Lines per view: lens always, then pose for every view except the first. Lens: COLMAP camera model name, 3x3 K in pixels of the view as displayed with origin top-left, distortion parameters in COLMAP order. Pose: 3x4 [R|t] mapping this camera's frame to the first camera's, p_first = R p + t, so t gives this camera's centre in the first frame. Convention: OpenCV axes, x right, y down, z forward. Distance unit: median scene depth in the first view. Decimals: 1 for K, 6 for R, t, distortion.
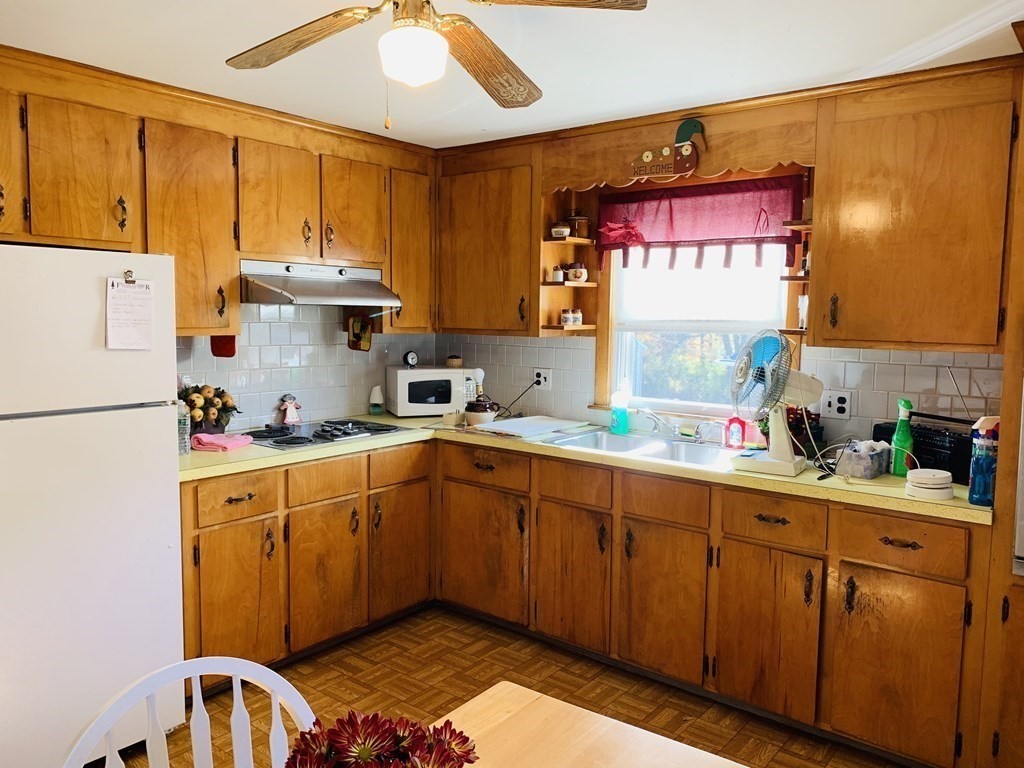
lens RADIAL K [[775.1, 0, 512.2], [0, 775.1, 382.6], [0, 0, 1]] dist [0.038800, -0.062590]
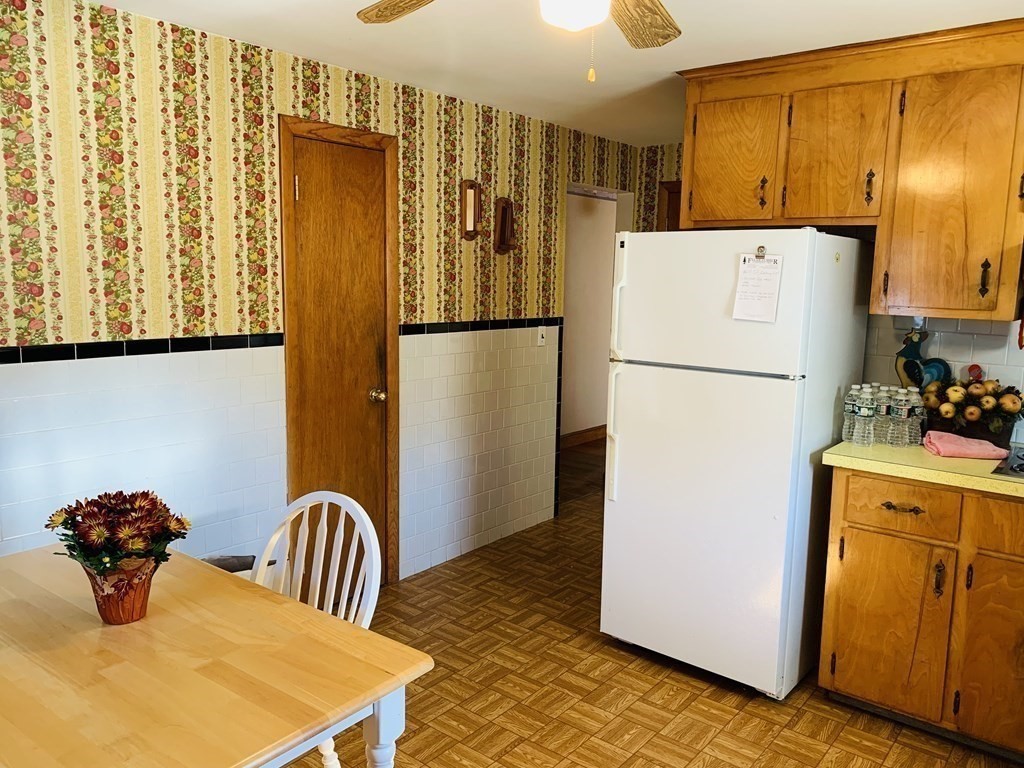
lens RADIAL K [[775.1, 0, 555.3], [0, 775.1, 384.2], [0, 0, 1]] dist [0.038800, -0.062590]
pose [[0.014823, 0.126206, -0.991893, 0.516117], [-0.112671, 0.985895, 0.123759, -0.052034], [0.993522, 0.109923, 0.028834, 0.636511]]
